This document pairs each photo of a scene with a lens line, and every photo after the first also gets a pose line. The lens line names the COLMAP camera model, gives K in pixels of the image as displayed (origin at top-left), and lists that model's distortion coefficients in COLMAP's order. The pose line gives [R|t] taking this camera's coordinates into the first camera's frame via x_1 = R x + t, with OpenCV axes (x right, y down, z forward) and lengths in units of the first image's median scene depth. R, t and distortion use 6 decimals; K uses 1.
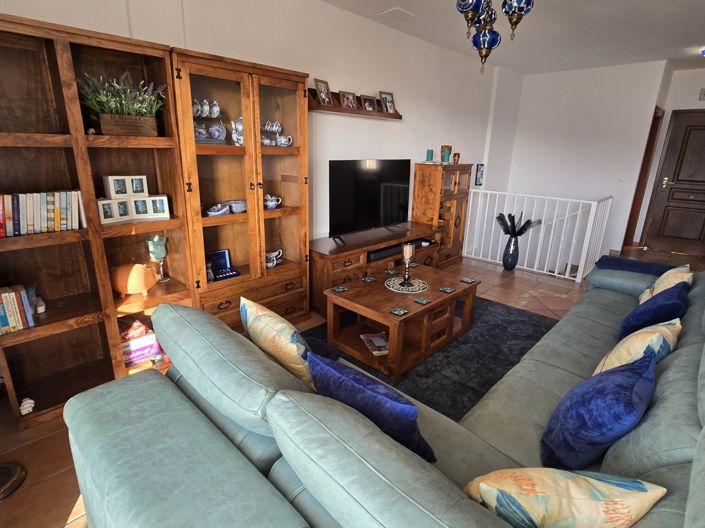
lens RADIAL K [[382.3, 0, 349.2], [0, 382.3, 262.7], [0, 0, 1]] dist [0.002789, -0.004192]
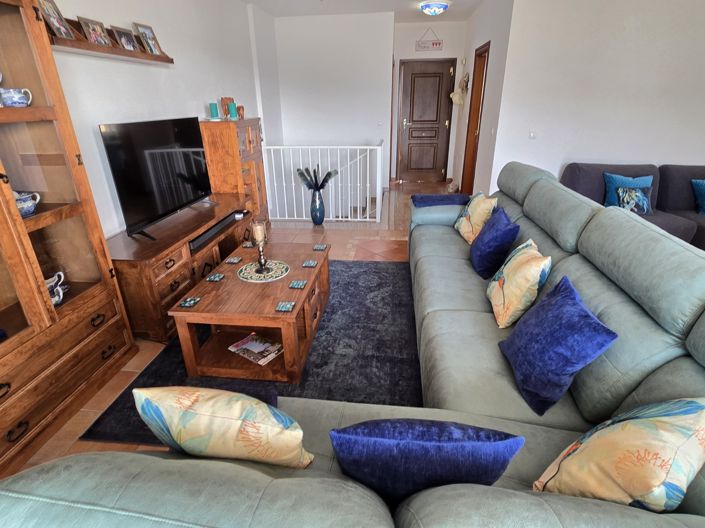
lens RADIAL K [[382.3, 0, 349.2], [0, 382.3, 262.7], [0, 0, 1]] dist [0.002789, -0.004192]
pose [[0.786615, -0.270230, 0.555170, -0.139345], [0.207639, 0.962548, 0.174320, -0.056257], [-0.581484, -0.021848, 0.813265, 0.178039]]
